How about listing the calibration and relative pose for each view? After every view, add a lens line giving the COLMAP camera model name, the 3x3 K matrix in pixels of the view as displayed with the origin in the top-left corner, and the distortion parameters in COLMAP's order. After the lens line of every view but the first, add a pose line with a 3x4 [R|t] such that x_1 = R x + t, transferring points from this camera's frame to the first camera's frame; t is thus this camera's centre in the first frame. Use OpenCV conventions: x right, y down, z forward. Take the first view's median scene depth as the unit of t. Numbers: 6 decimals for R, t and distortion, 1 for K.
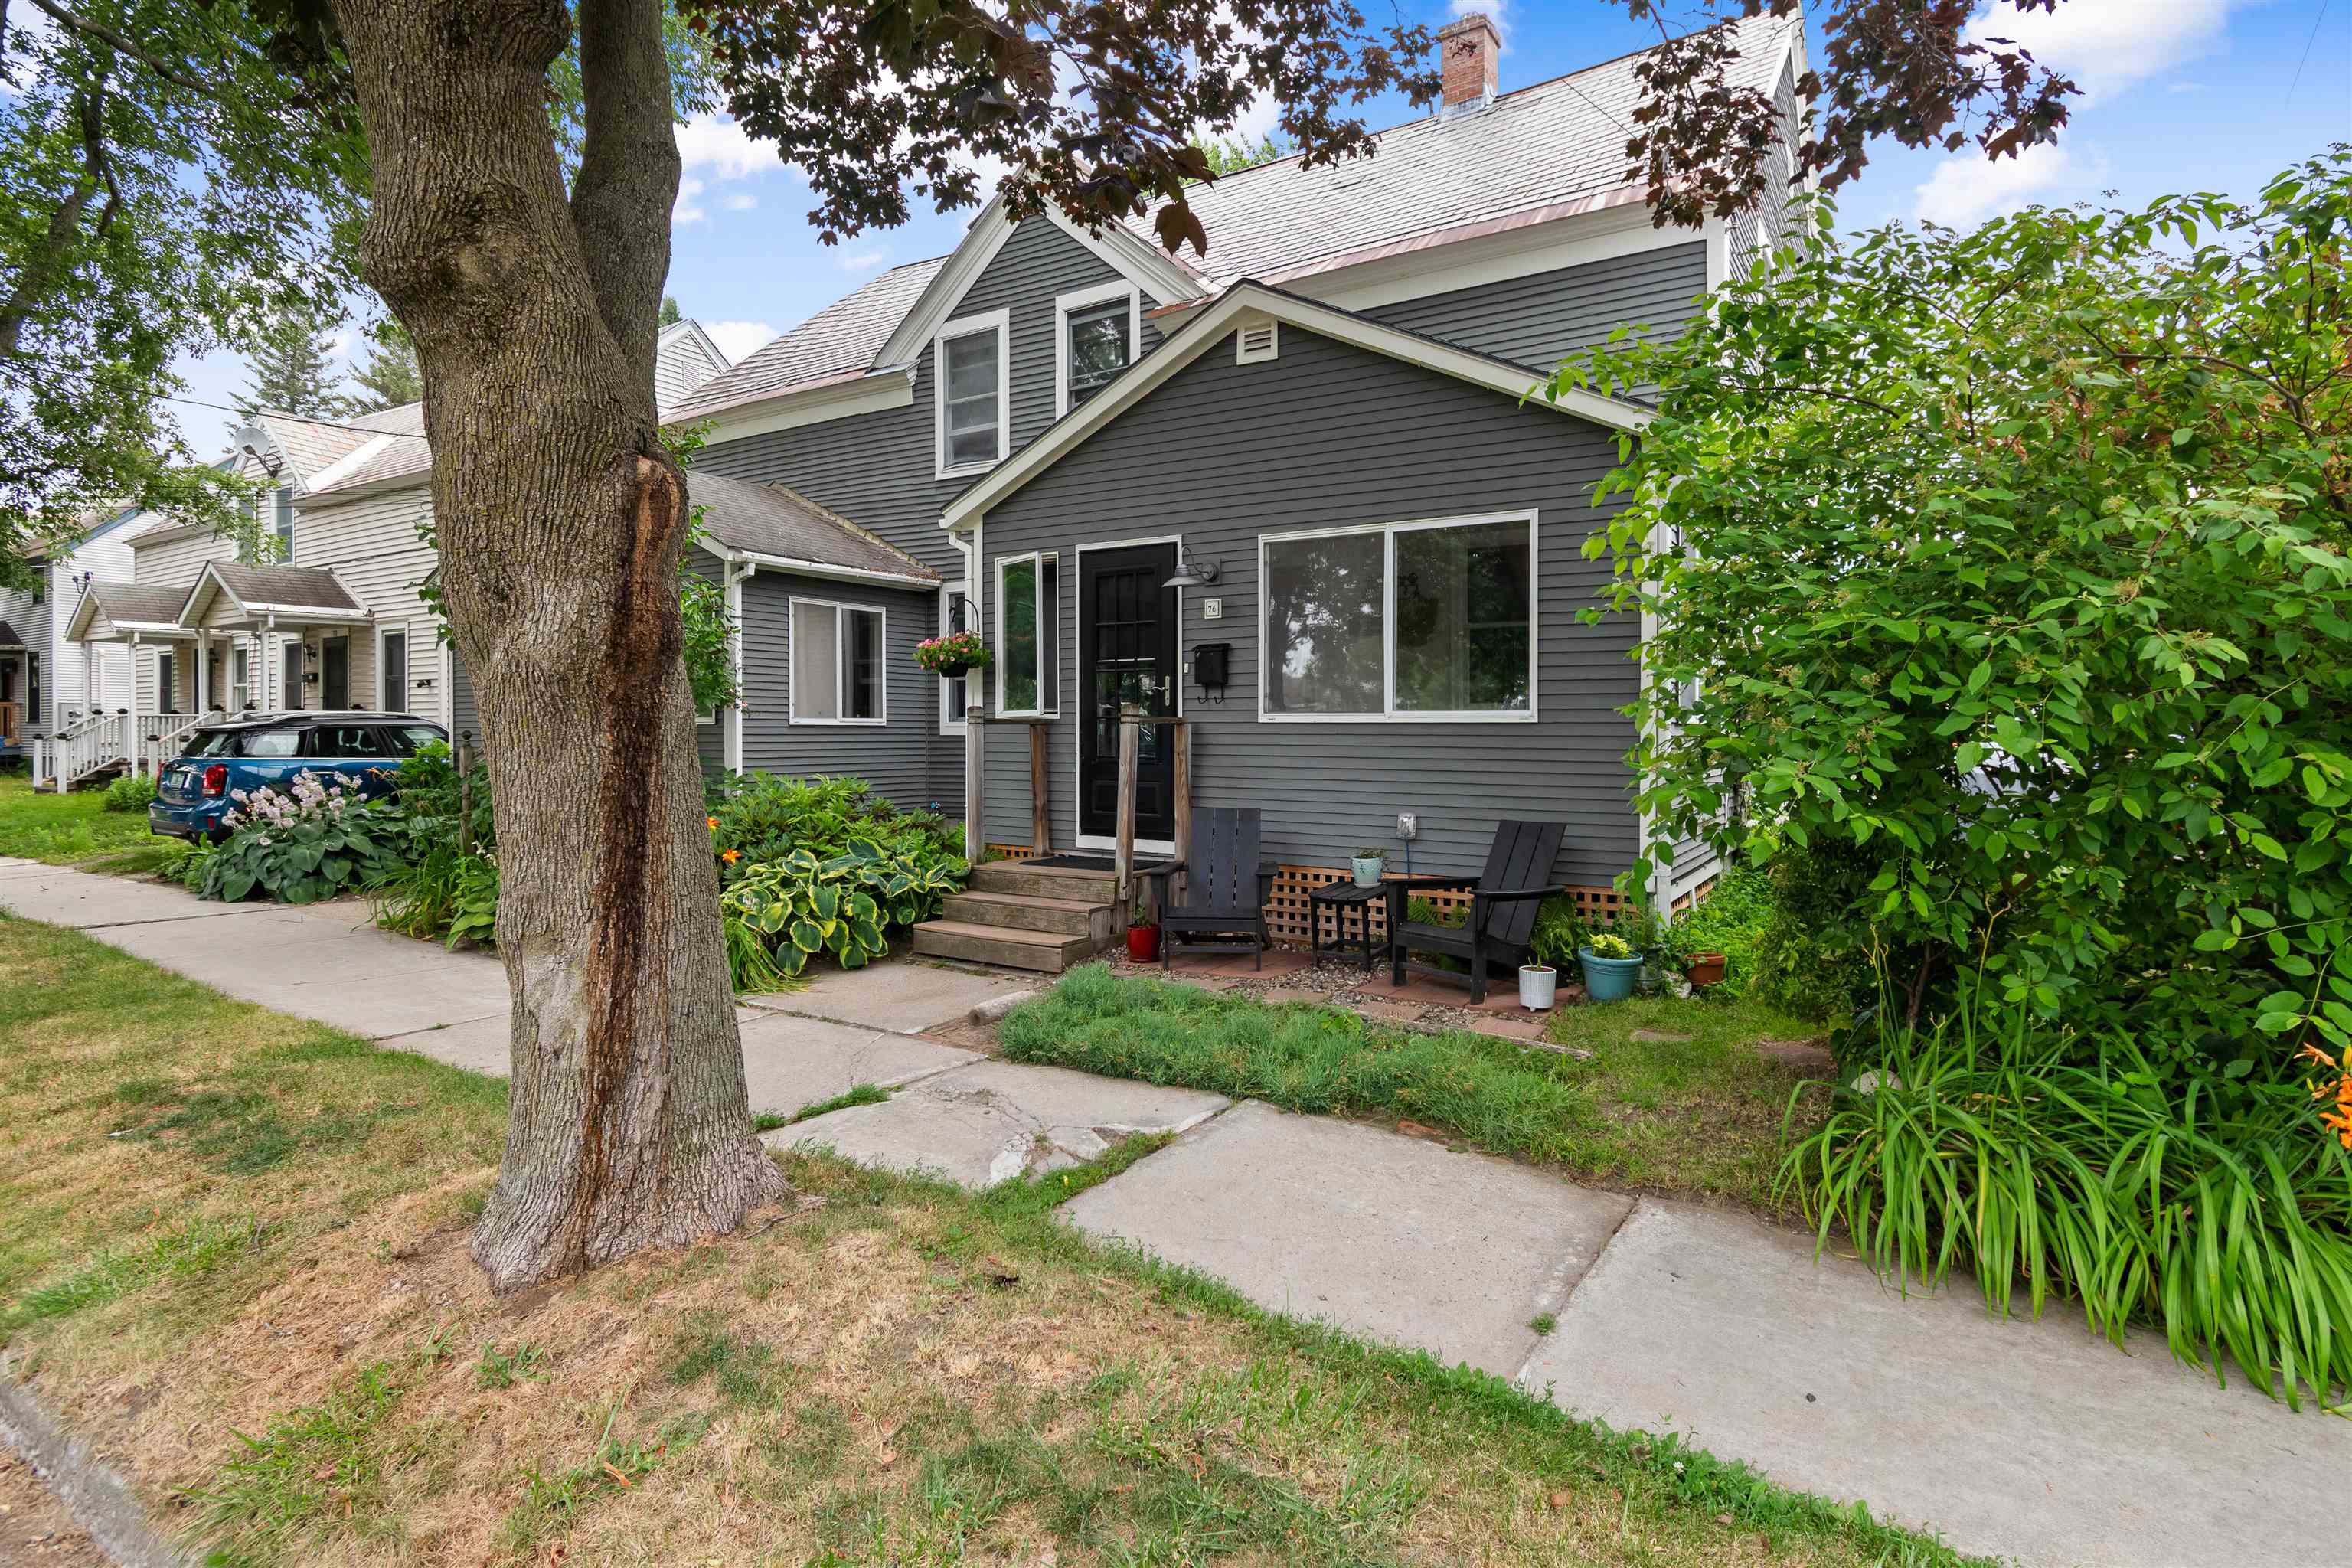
lens RADIAL K [[1203.1, 0, 1175.9], [0, 1203.1, 736.3], [0, 0, 1]] dist [-0.000777, 0.000034]
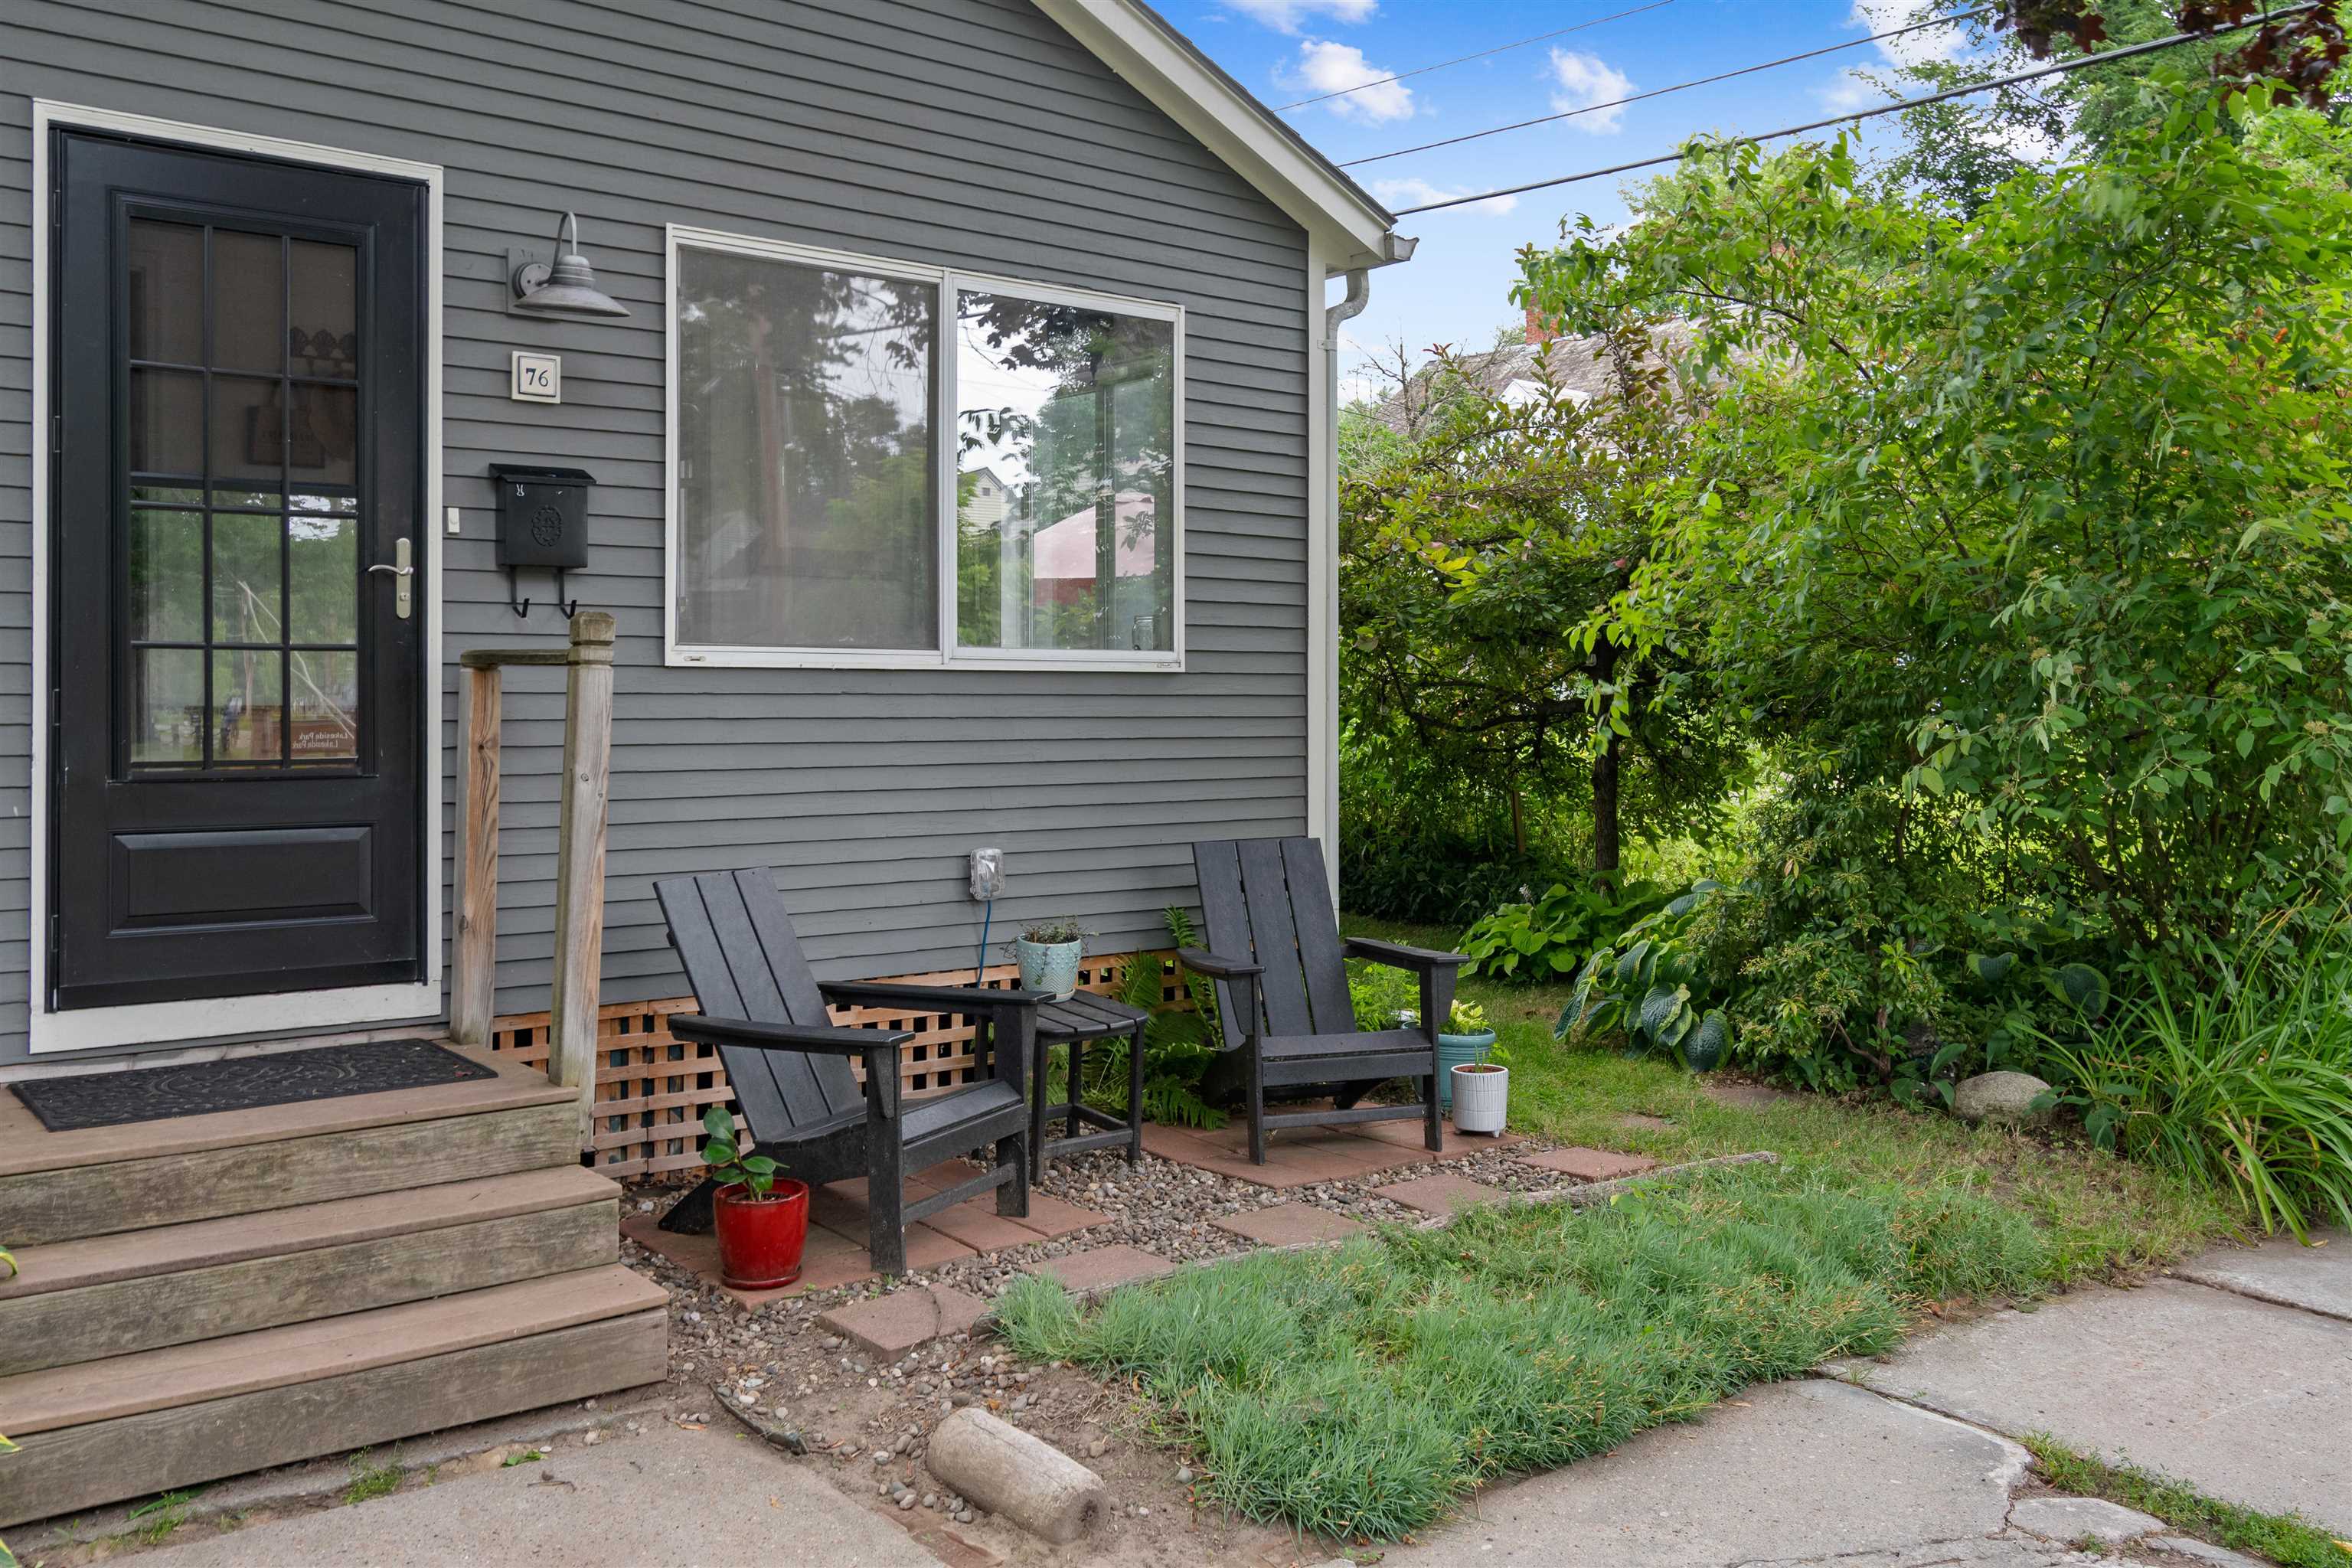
lens RADIAL K [[1999.3, 0, 1180.5], [0, 1999.3, 690.9], [0, 0, 1]] dist [0.003254, -0.001683]
pose [[0.311788, 0.000919, 0.950151, -0.479269], [0.004284, 0.999988, -0.002373, -0.000435], [-0.950142, 0.004810, 0.311781, 0.539942]]
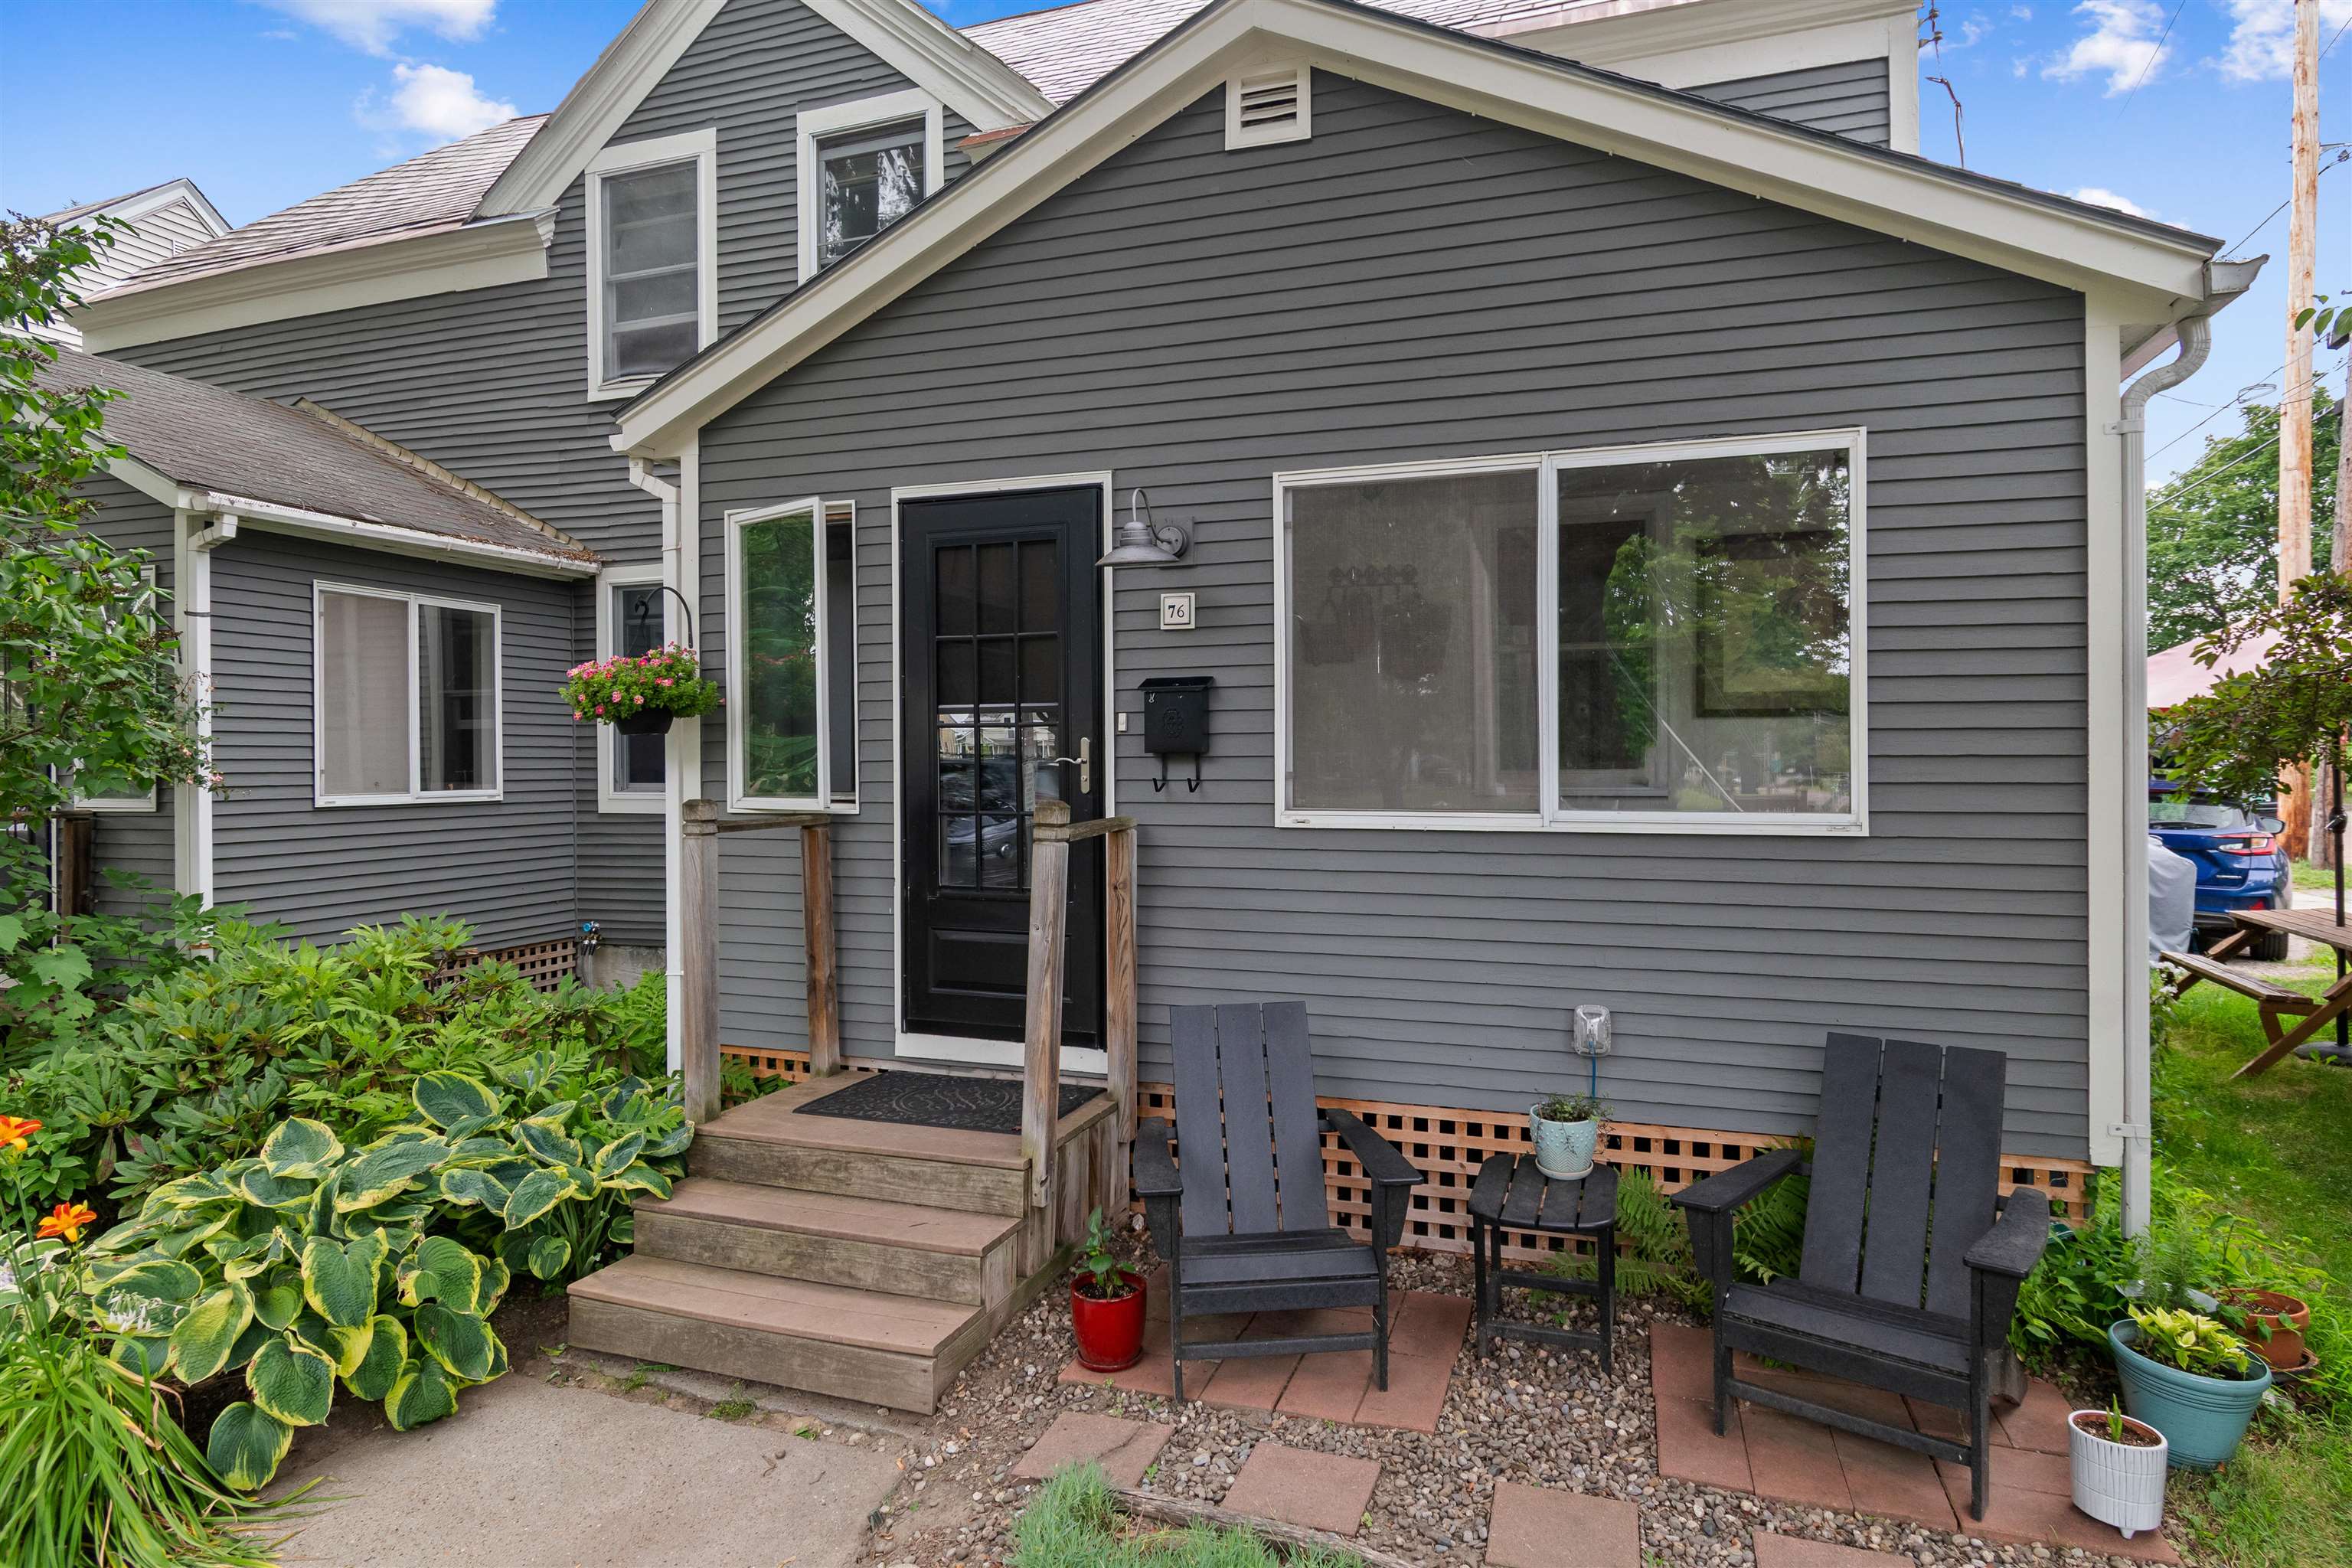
lens RADIAL K [[1296.5, 0, 1177.0], [0, 1296.5, 754.5], [0, 0, 1]] dist [0.001589, -0.001461]
pose [[0.970807, -0.006424, 0.239778, -0.096787], [0.008066, 0.999950, -0.005866, -0.035915], [-0.239728, 0.007629, 0.970810, 0.405794]]
